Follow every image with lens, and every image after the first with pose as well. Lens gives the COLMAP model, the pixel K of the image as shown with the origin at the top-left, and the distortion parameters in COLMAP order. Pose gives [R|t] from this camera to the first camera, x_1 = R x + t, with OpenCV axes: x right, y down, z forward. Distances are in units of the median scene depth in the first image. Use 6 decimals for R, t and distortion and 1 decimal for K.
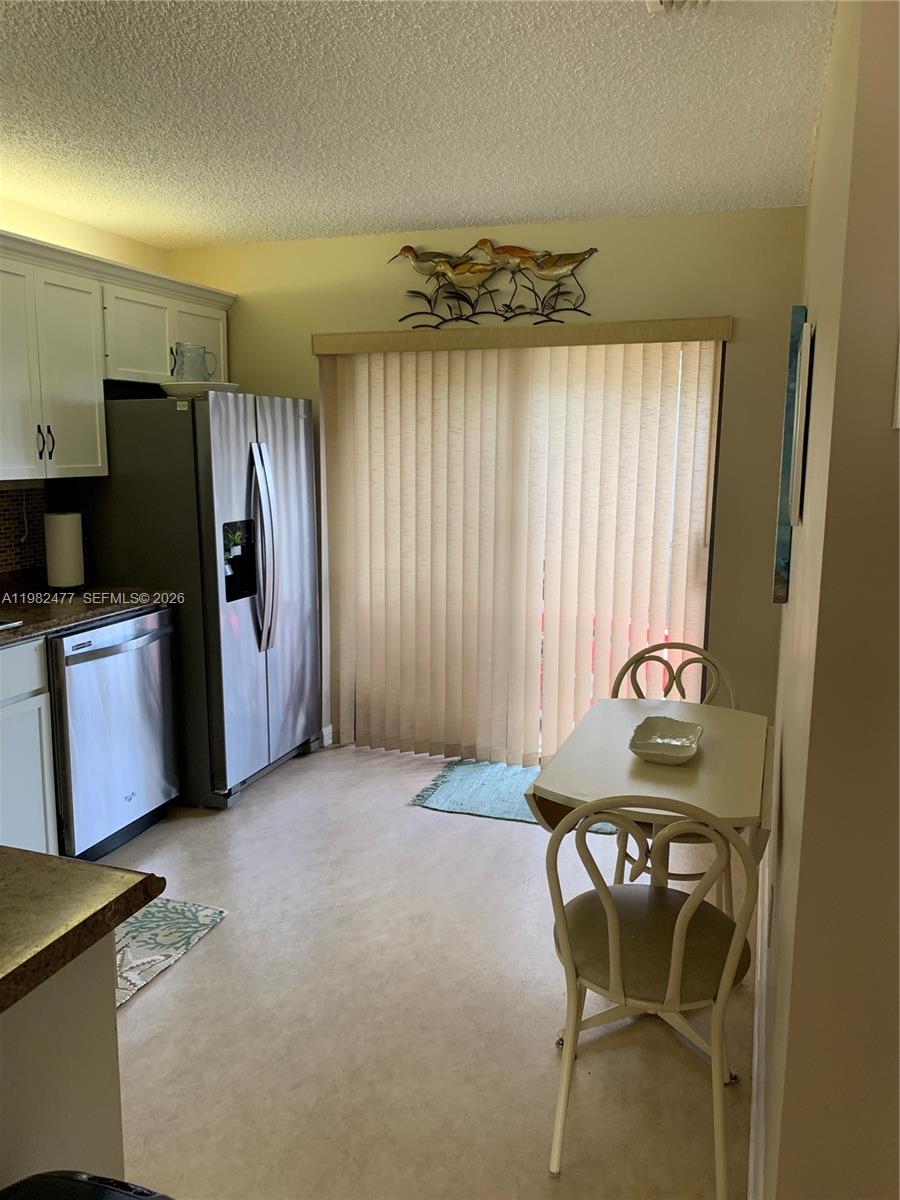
lens RADIAL K [[920.8, 0, 445.7], [0, 920.8, 598.1], [0, 0, 1]] dist [0.029093, -0.027740]
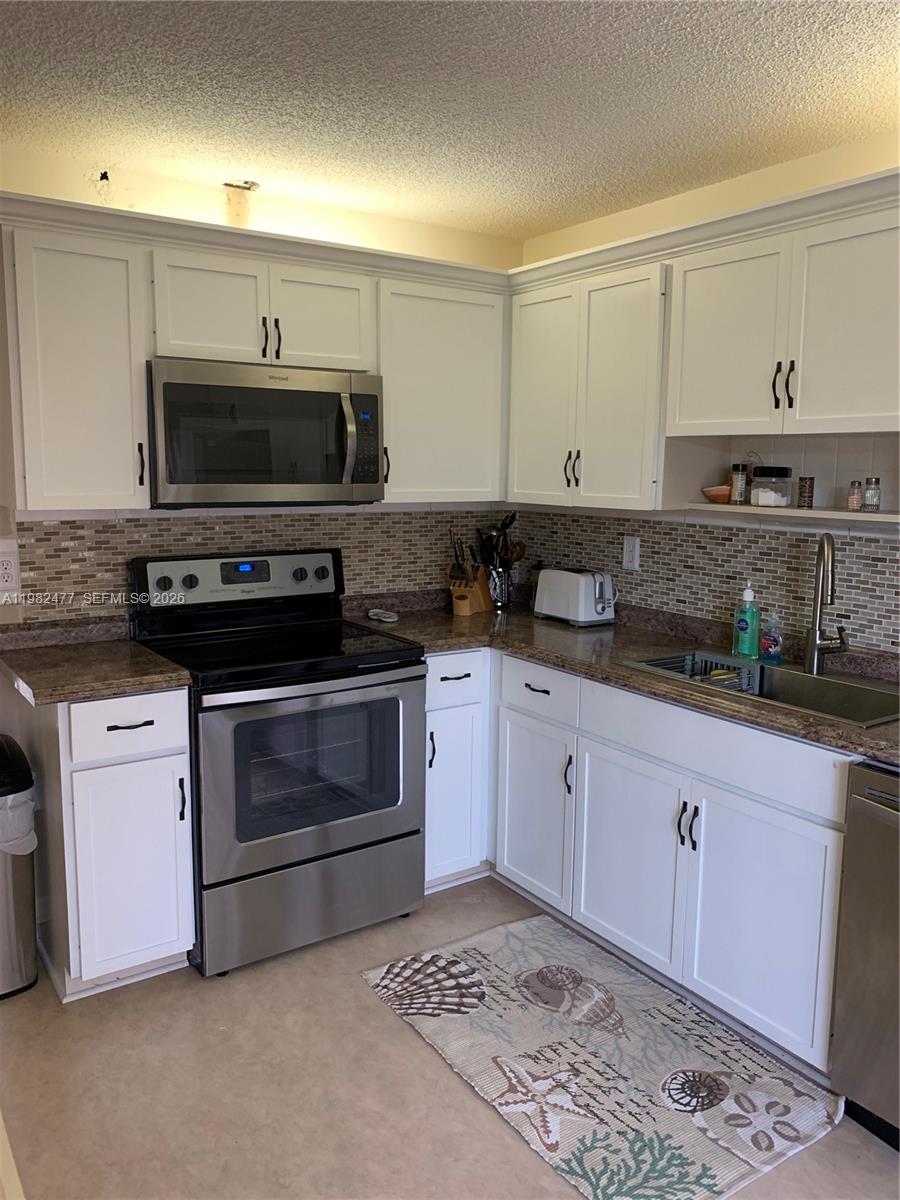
lens RADIAL K [[920.8, 0, 445.7], [0, 920.8, 598.1], [0, 0, 1]] dist [0.029093, -0.027740]
pose [[-0.593054, 0.105171, -0.798265, 0.233792], [-0.143170, 0.961858, 0.233089, -0.157714], [0.792332, 0.252522, -0.555376, 0.947756]]
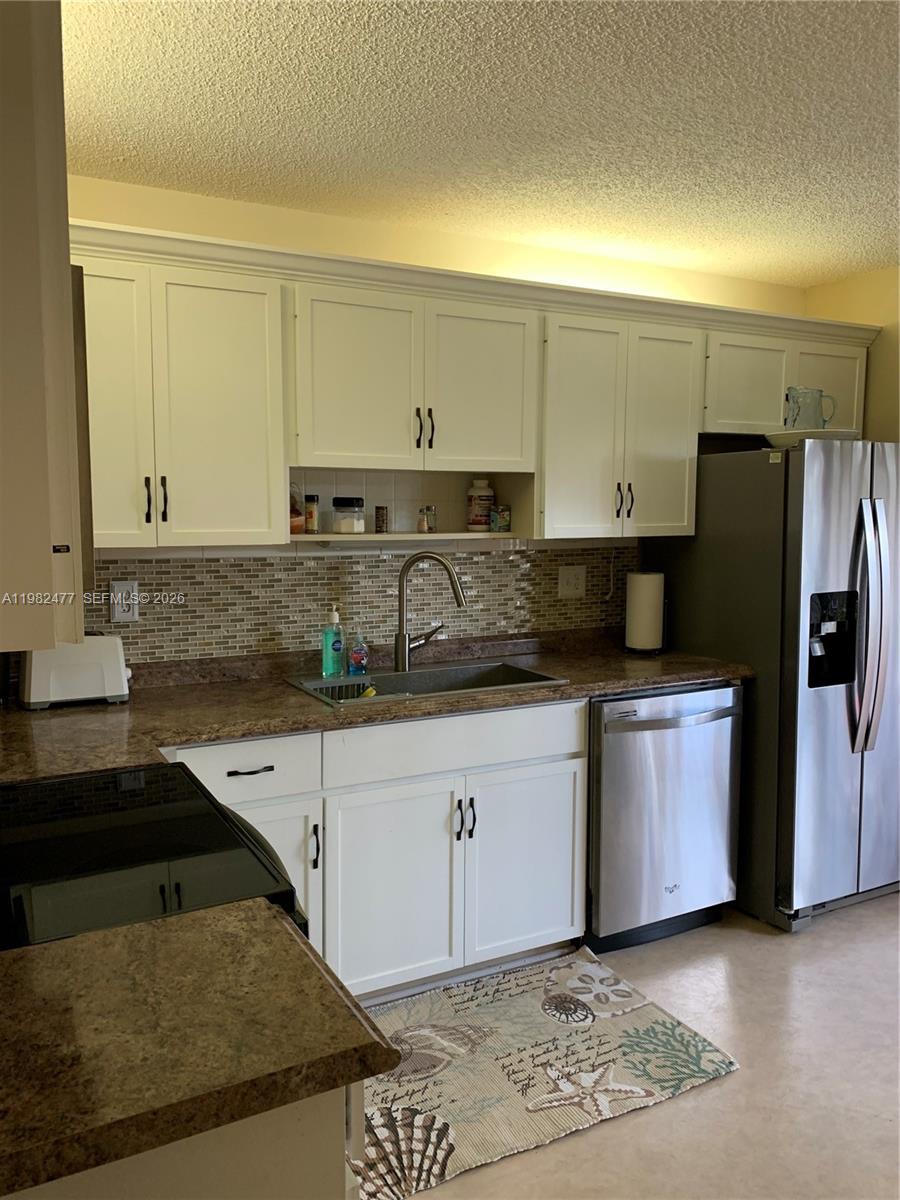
lens RADIAL K [[920.8, 0, 445.7], [0, 920.8, 598.1], [0, 0, 1]] dist [0.029093, -0.027740]
pose [[0.737095, 0.068307, -0.672328, 0.081426], [-0.110223, 0.993708, -0.019882, -0.023711], [0.666740, 0.088761, 0.739986, 0.152351]]
